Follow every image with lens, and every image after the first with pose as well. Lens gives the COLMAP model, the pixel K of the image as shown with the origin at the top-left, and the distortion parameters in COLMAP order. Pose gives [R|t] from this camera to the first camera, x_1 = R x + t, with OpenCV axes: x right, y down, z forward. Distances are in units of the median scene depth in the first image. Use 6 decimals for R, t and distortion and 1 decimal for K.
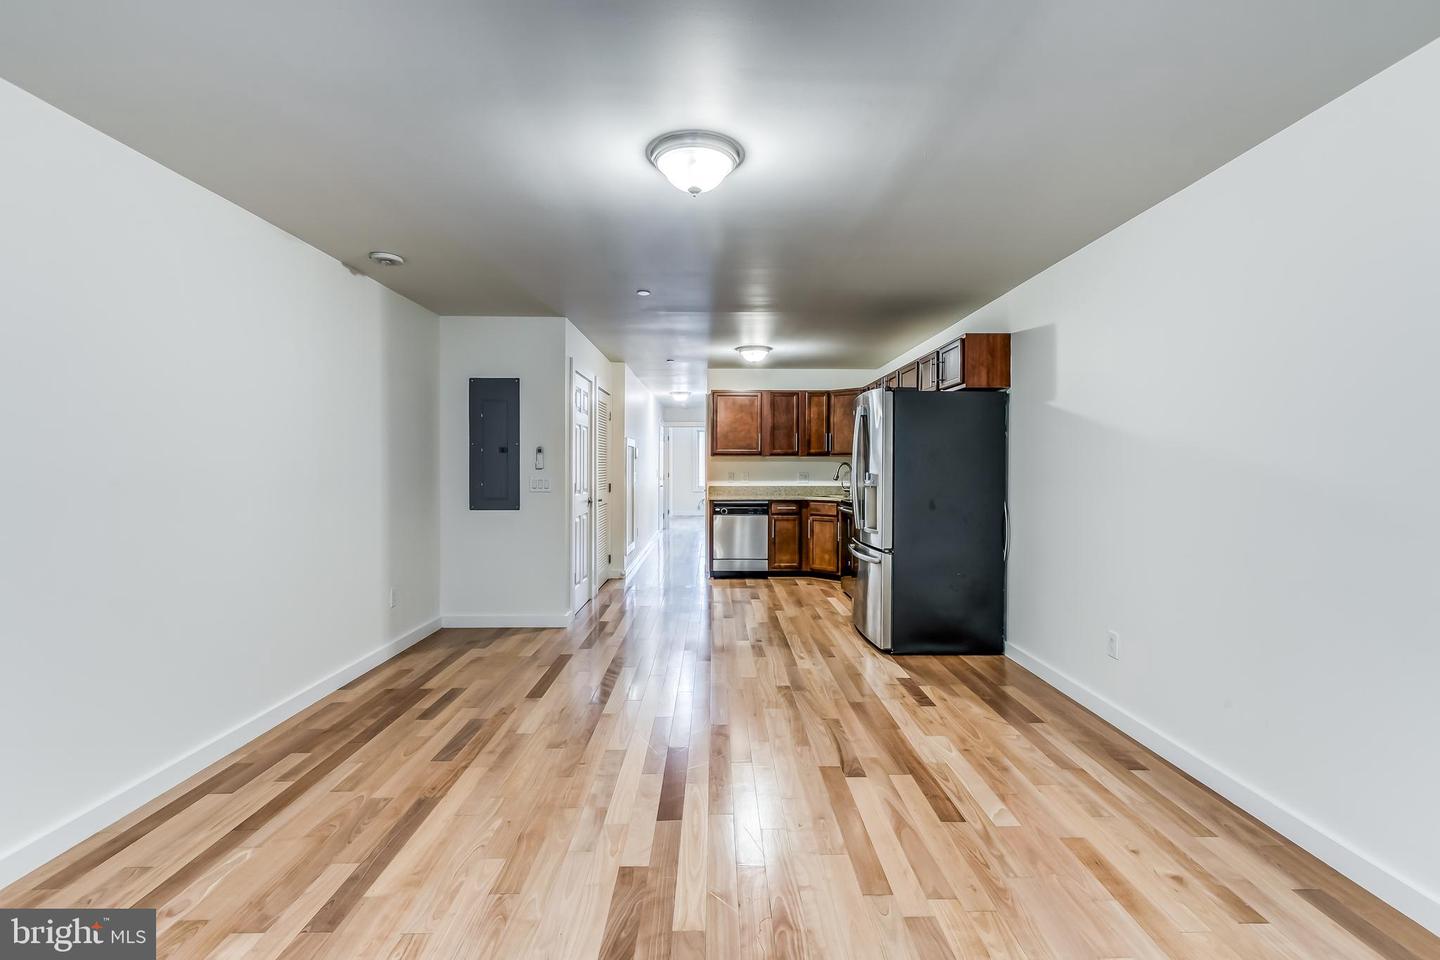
lens RADIAL K [[648.2, 0, 727.2], [0, 648.2, 467.6], [0, 0, 1]] dist [0.000953, 0.000314]
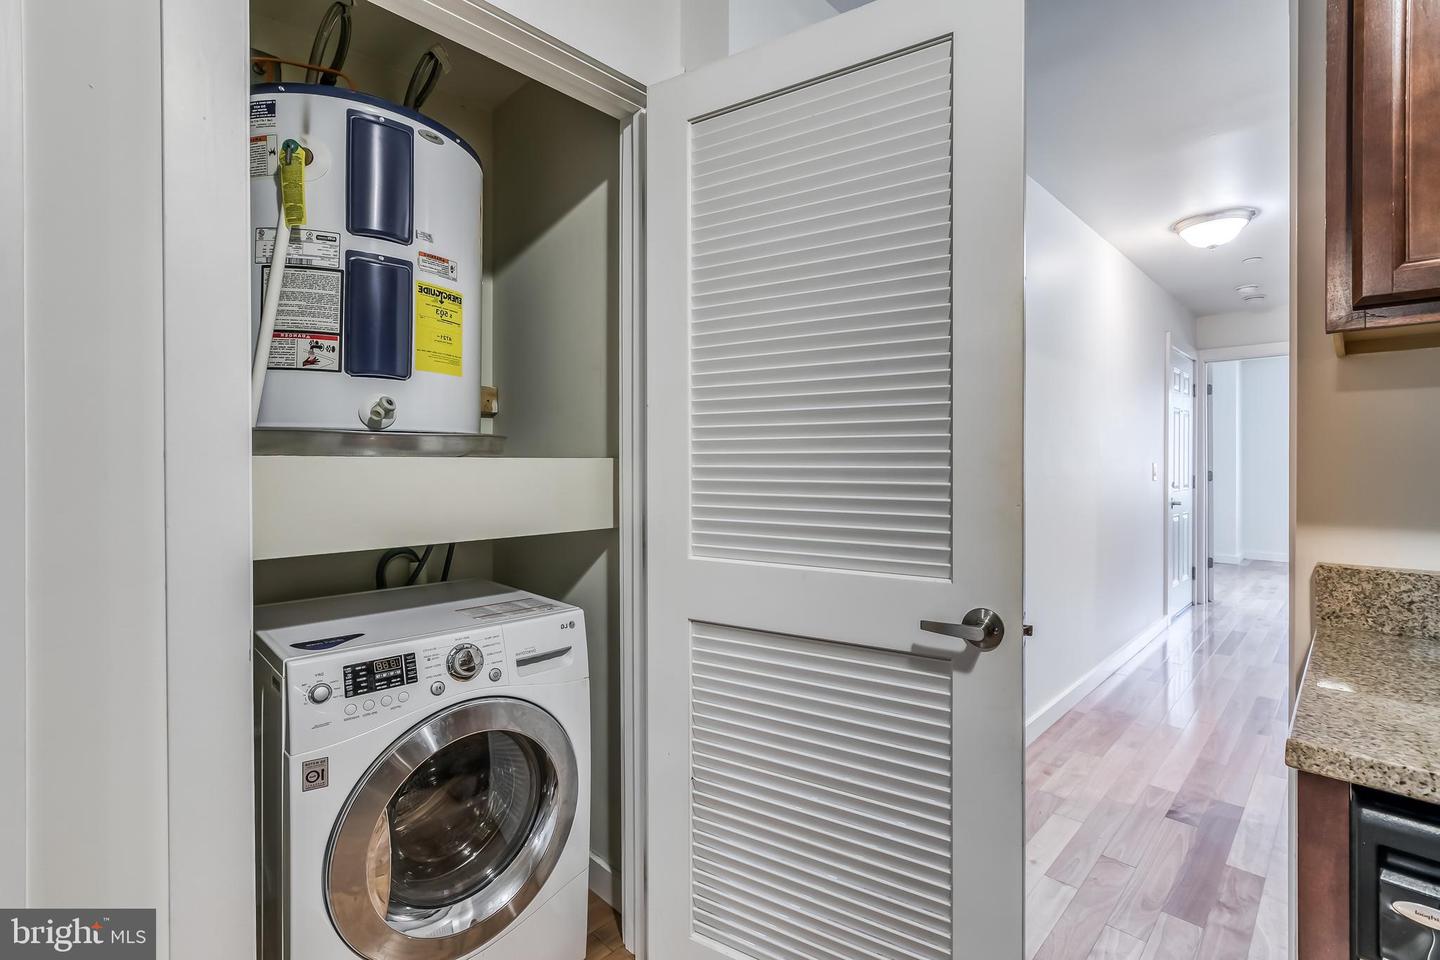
lens RADIAL K [[648.2, 0, 724.9], [0, 648.2, 465.7], [0, 0, 1]] dist [0.000953, 0.000314]
pose [[0.699436, -0.001327, -0.714694, -0.026160], [0.002898, 0.999995, 0.000980, 0.010049], [0.714690, -0.002757, 0.699436, 1.242696]]
